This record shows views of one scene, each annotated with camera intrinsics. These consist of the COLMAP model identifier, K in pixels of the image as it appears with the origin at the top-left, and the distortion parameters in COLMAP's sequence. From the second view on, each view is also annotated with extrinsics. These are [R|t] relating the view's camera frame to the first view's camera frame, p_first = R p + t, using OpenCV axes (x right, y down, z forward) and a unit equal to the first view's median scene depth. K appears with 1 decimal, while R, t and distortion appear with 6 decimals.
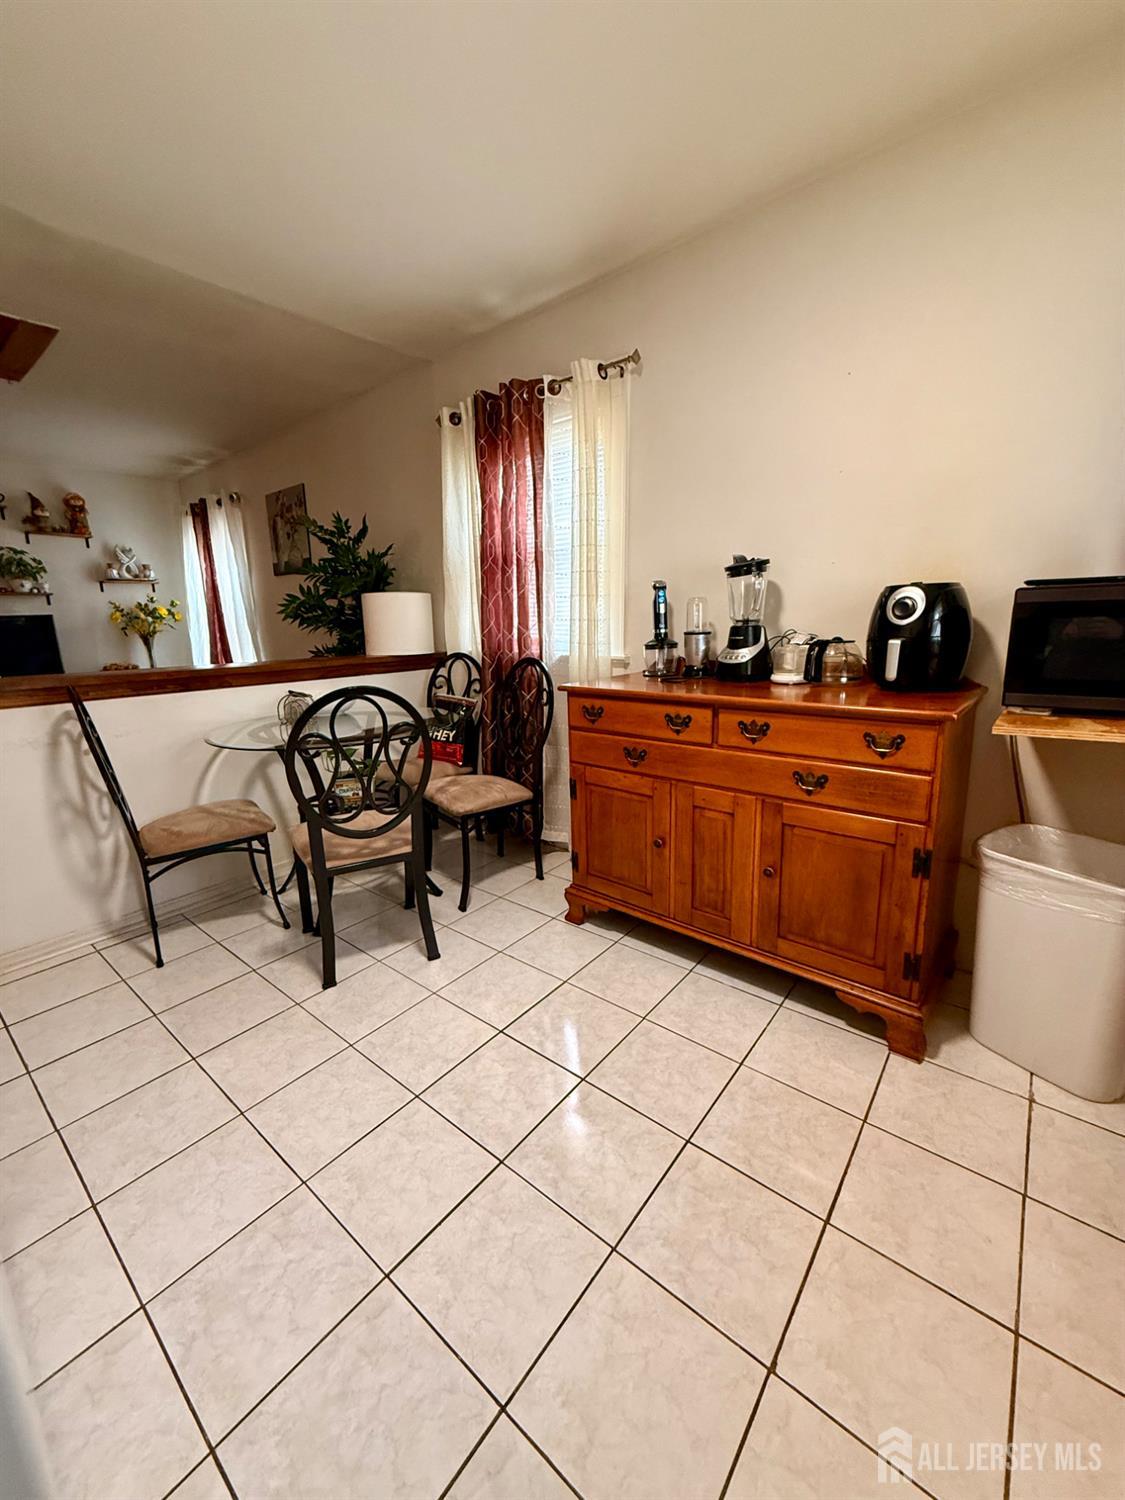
lens RADIAL K [[598.5, 0, 562.0], [0, 598.5, 743.3], [0, 0, 1]] dist [0.000813, 0.000094]
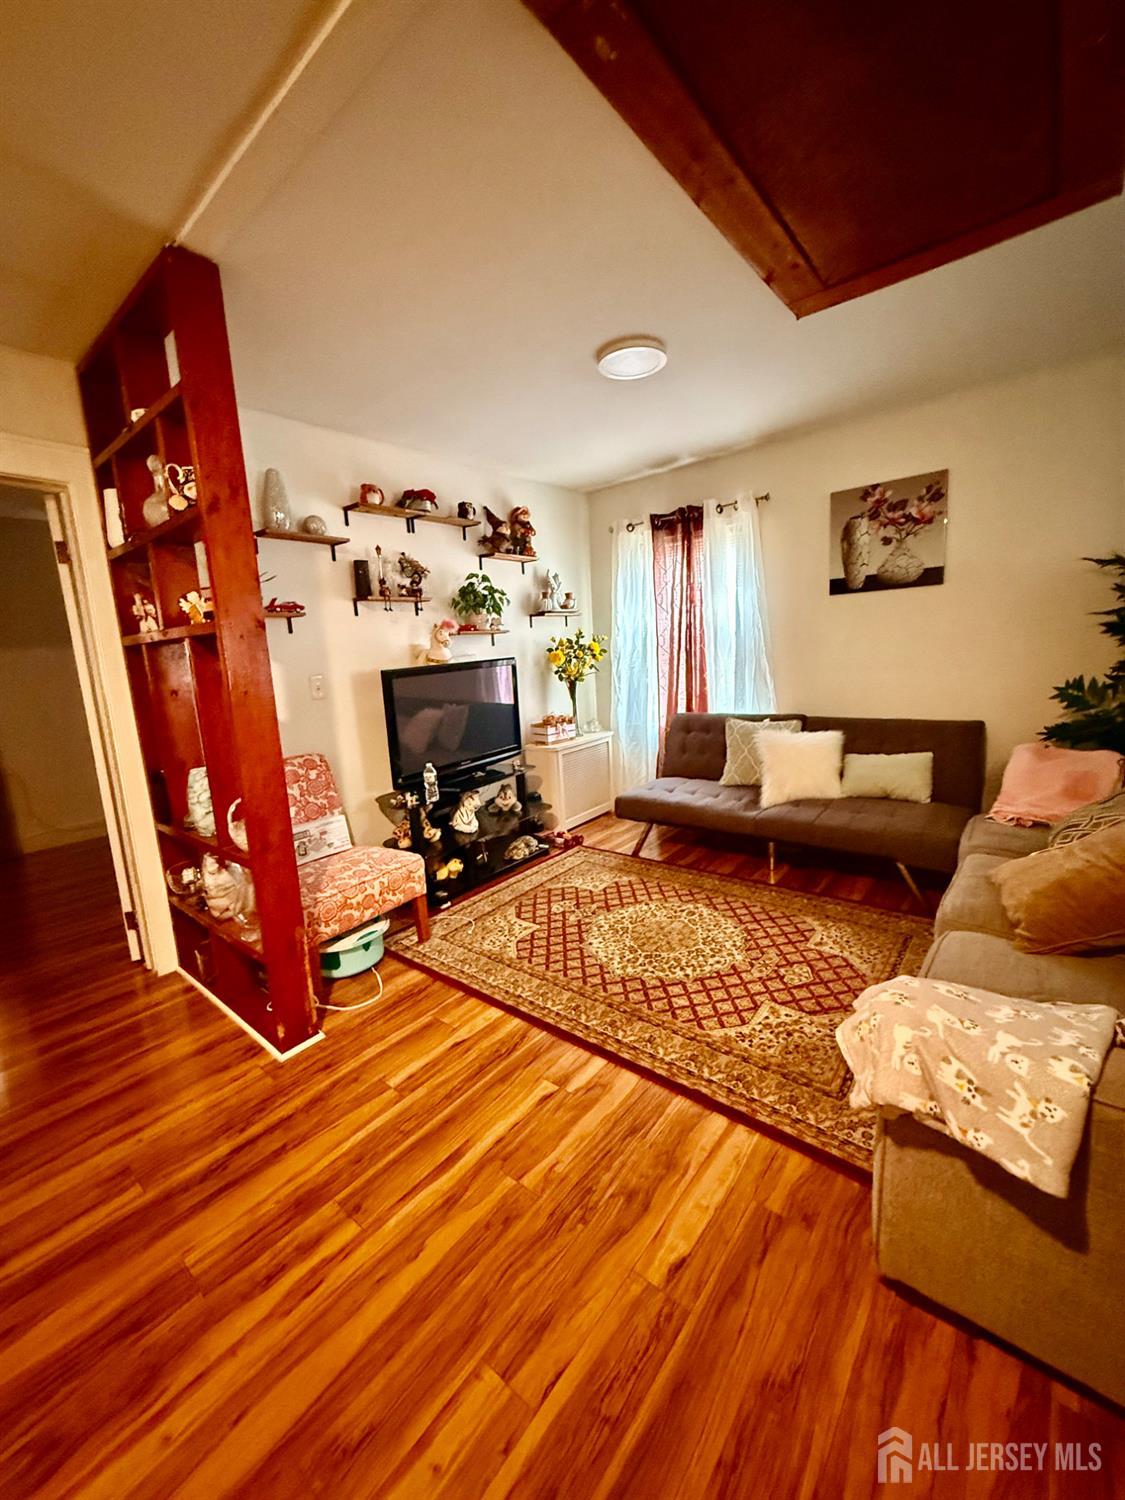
lens RADIAL K [[598.5, 0, 562.0], [0, 598.5, 743.3], [0, 0, 1]] dist [0.000813, 0.000094]
pose [[0.999092, -0.042563, -0.001781, -1.633878], [0.042422, 0.997858, -0.049805, -0.121548], [0.003897, 0.049685, 0.998757, 0.445931]]
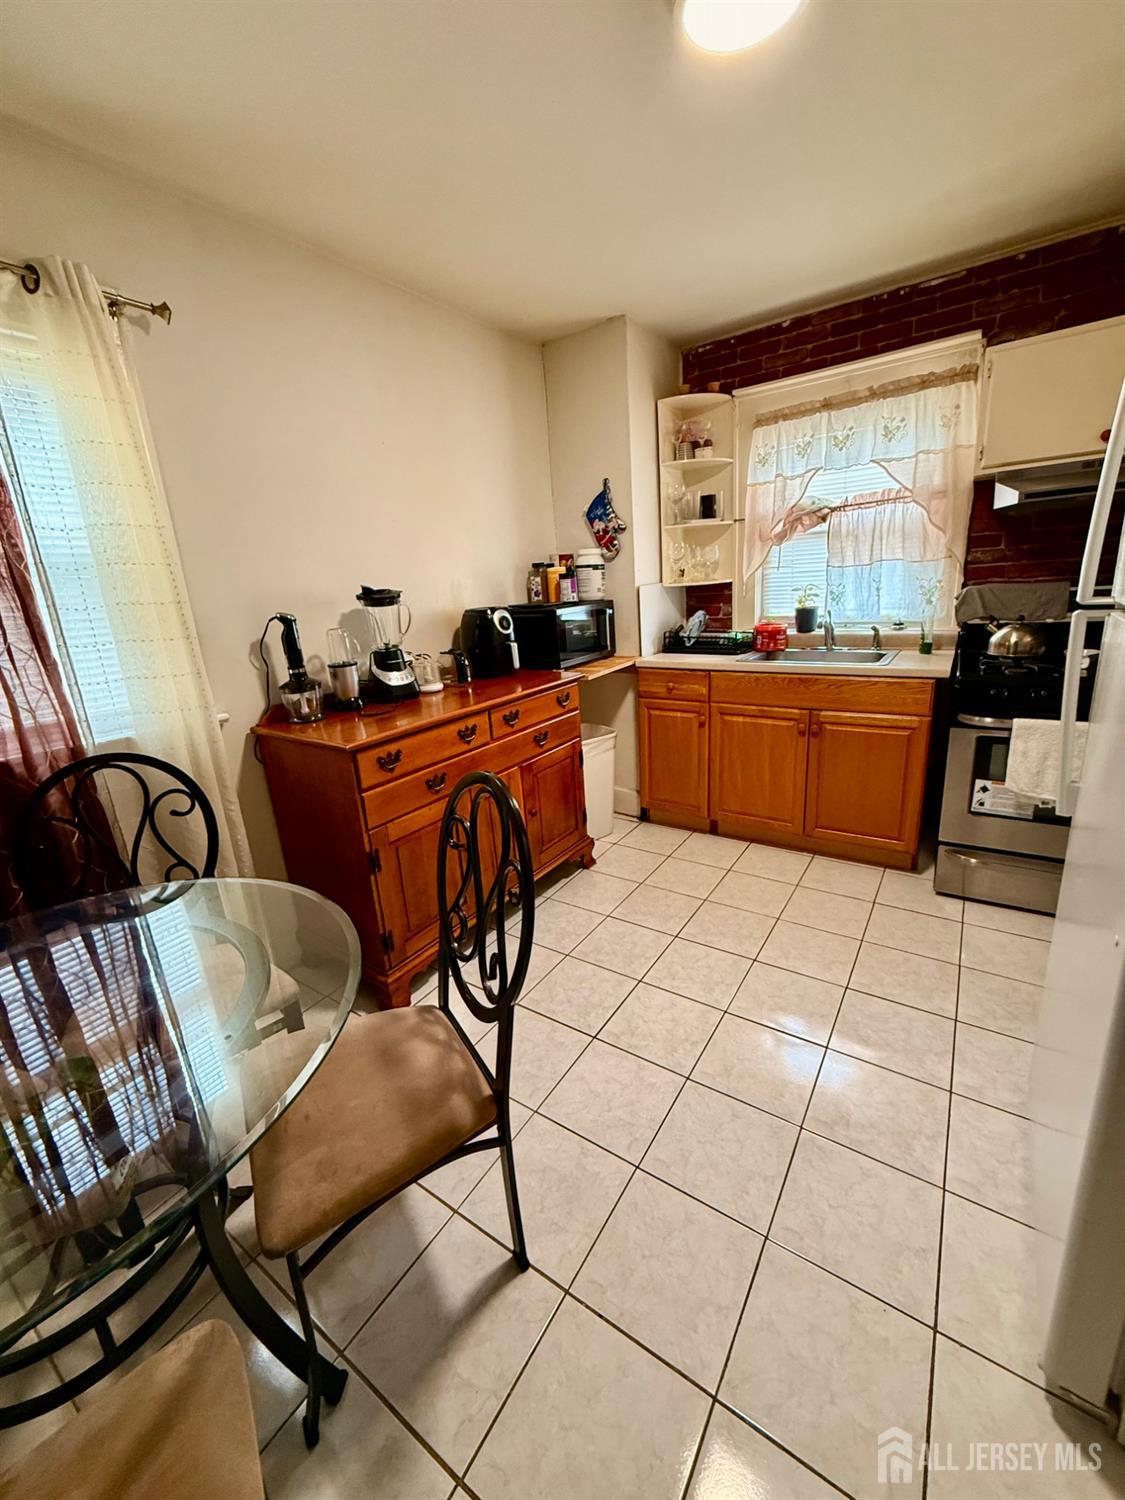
lens RADIAL K [[598.5, 0, 562.0], [0, 598.5, 743.3], [0, 0, 1]] dist [0.000813, 0.000094]
pose [[-0.084515, -0.238763, 0.967393, -0.715276], [0.277068, 0.926947, 0.252986, -0.198793], [-0.957126, 0.289415, -0.012187, 0.666054]]
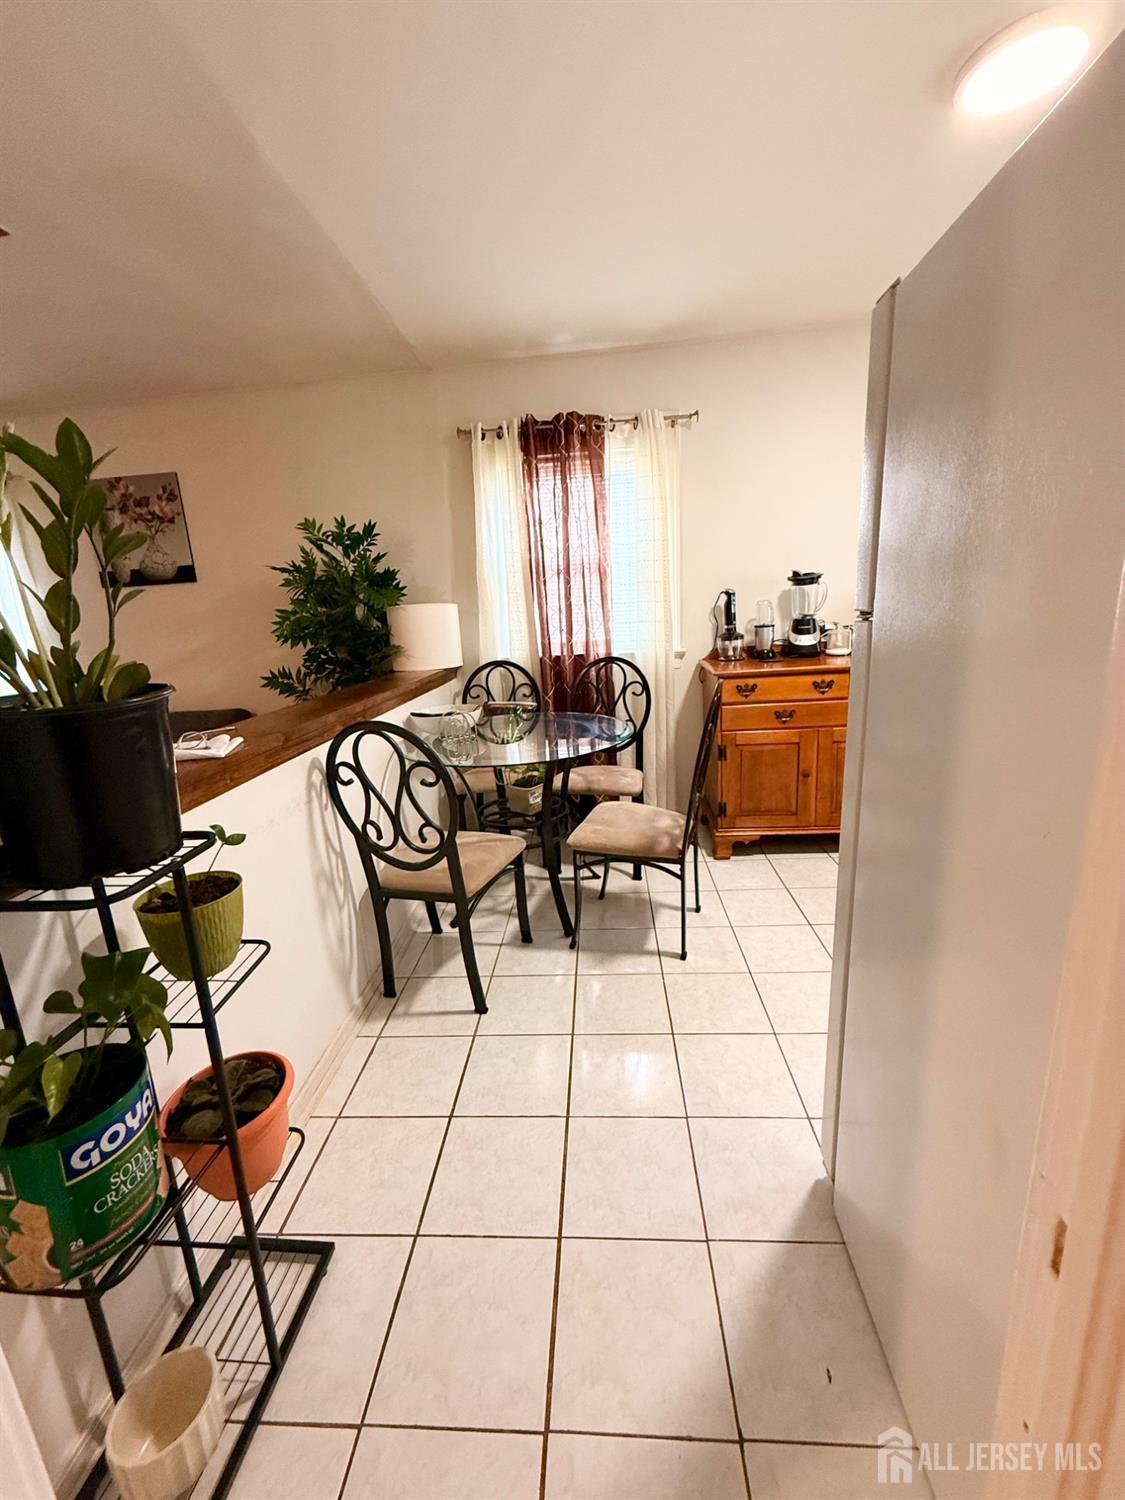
lens RADIAL K [[598.5, 0, 562.0], [0, 598.5, 743.3], [0, 0, 1]] dist [0.000813, 0.000094]
pose [[0.813704, -0.159356, 0.559009, -0.902732], [0.163171, 0.985640, 0.043459, -0.050250], [-0.557907, 0.055852, 0.828022, 0.126662]]
